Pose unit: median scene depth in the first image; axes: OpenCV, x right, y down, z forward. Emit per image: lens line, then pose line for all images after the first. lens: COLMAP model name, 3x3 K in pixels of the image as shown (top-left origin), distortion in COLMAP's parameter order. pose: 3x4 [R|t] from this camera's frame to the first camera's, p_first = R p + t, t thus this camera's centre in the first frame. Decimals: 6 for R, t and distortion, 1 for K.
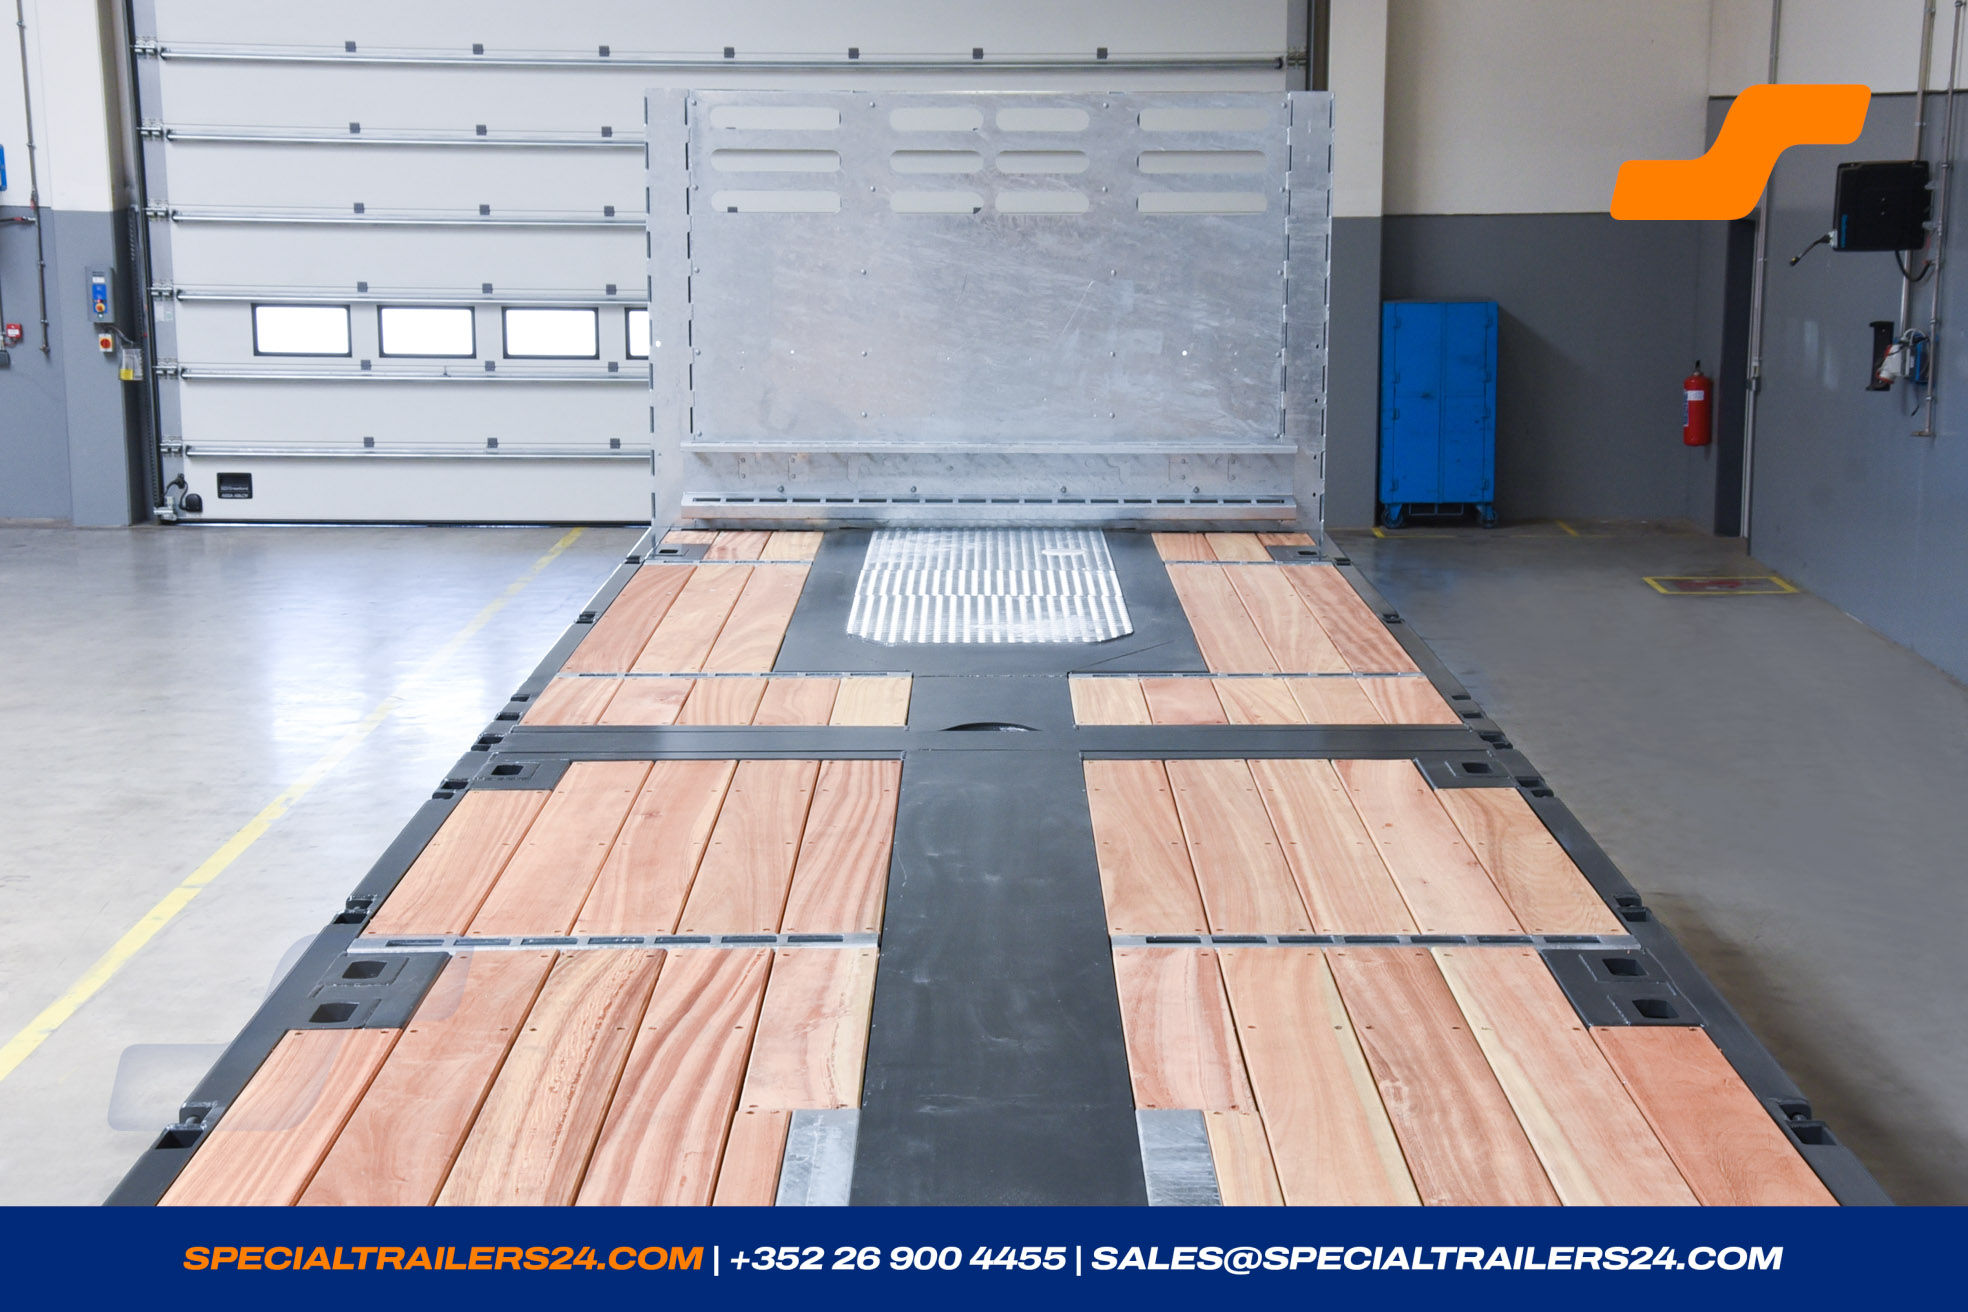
lens RADIAL K [[3271.8, 0, 985.5], [0, 3271.8, 656.9], [0, 0, 1]] dist [0.039347, 0.000000]
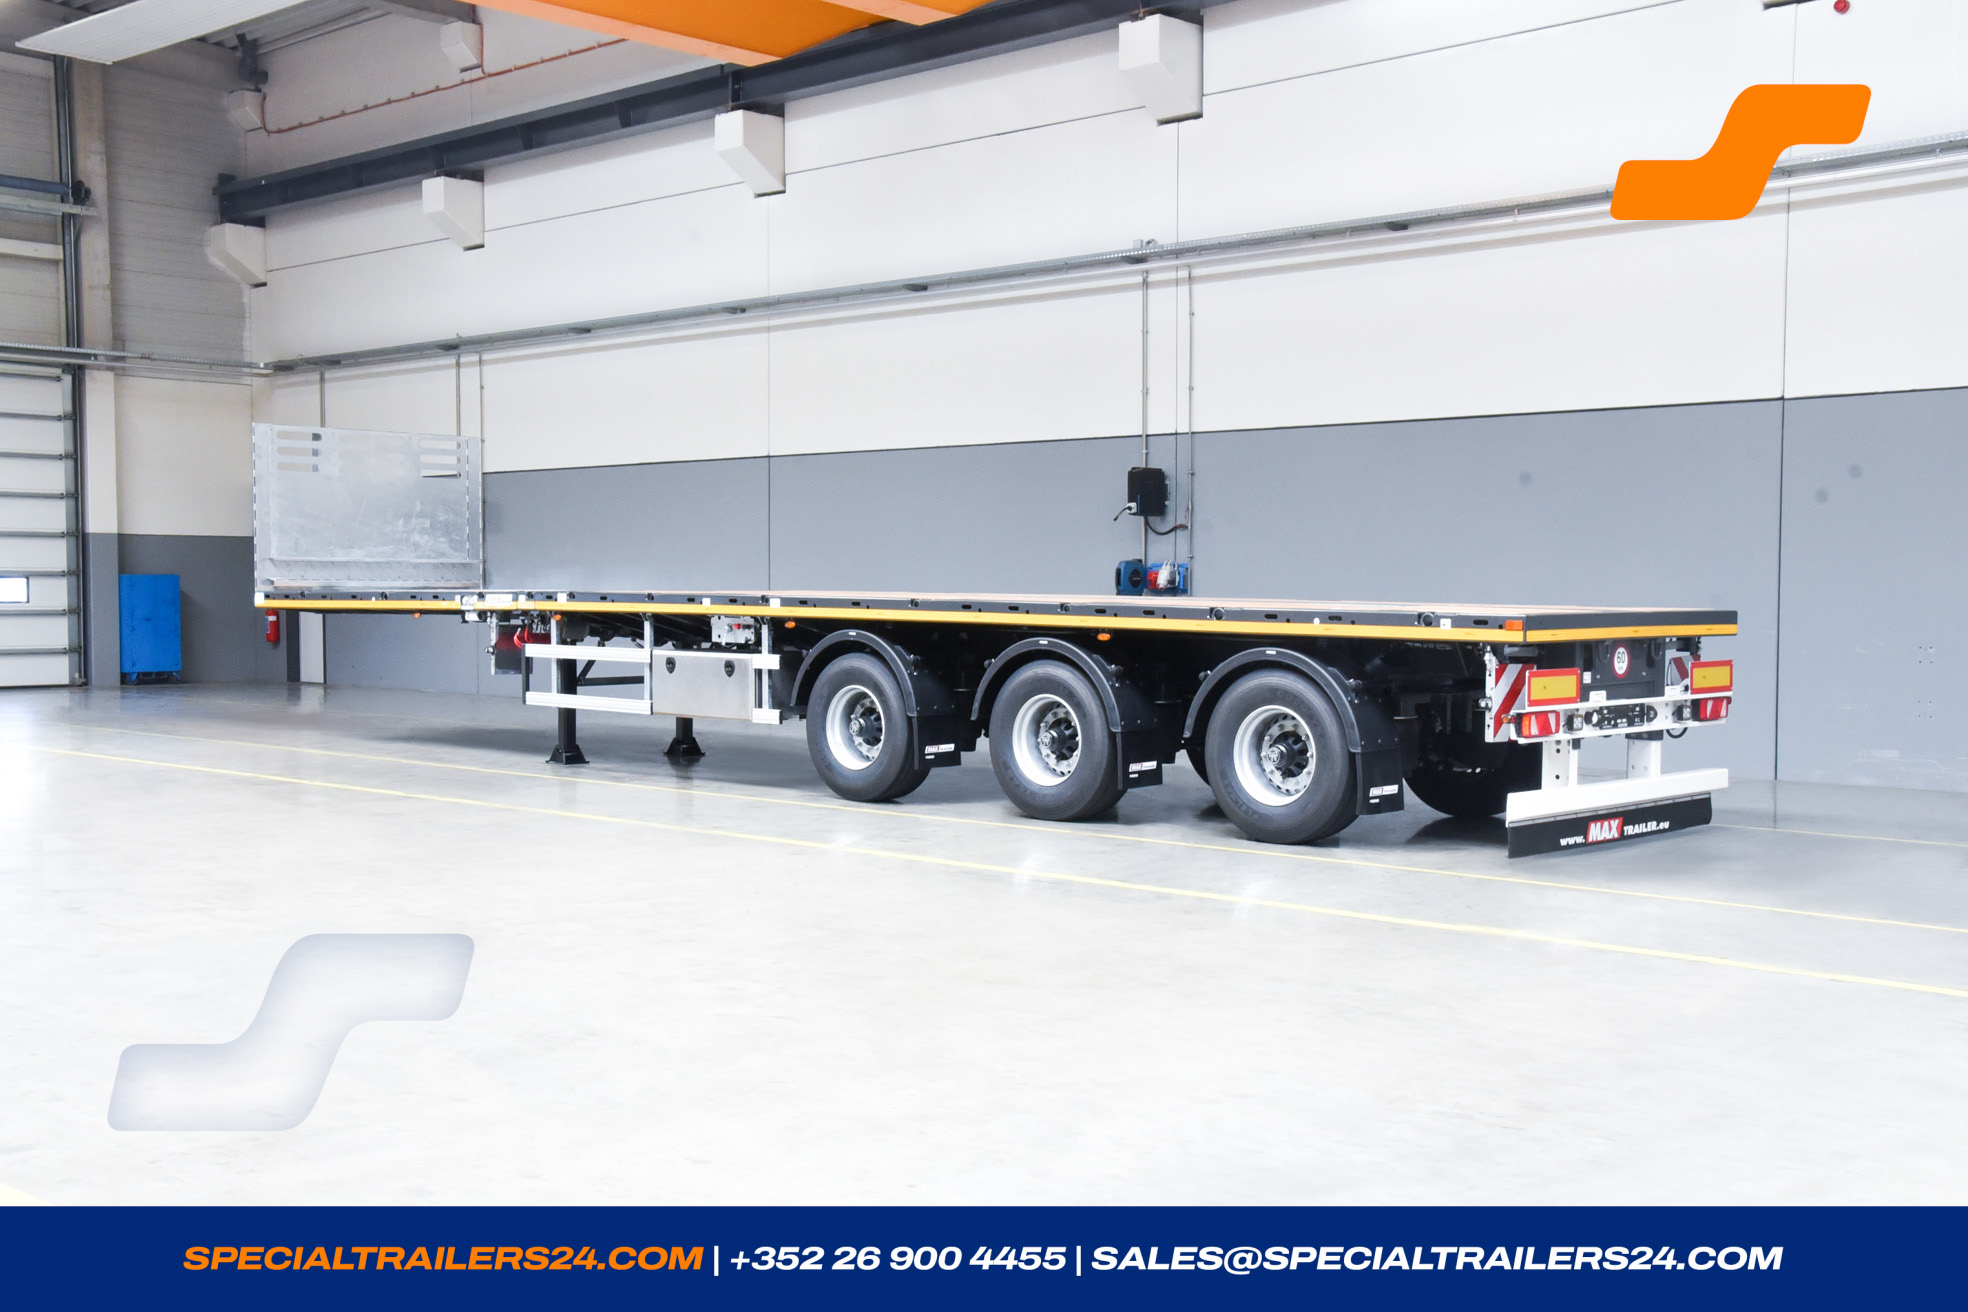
lens RADIAL K [[2190.4, 0, 985.2], [0, 2190.4, 658.3], [0, 0, 1]] dist [0.011046, 0.000000]
pose [[0.693624, -0.019634, 0.720069, -0.506188], [0.111307, 0.990544, -0.080210, 0.116165], [-0.711685, 0.135784, 0.689251, -0.327515]]
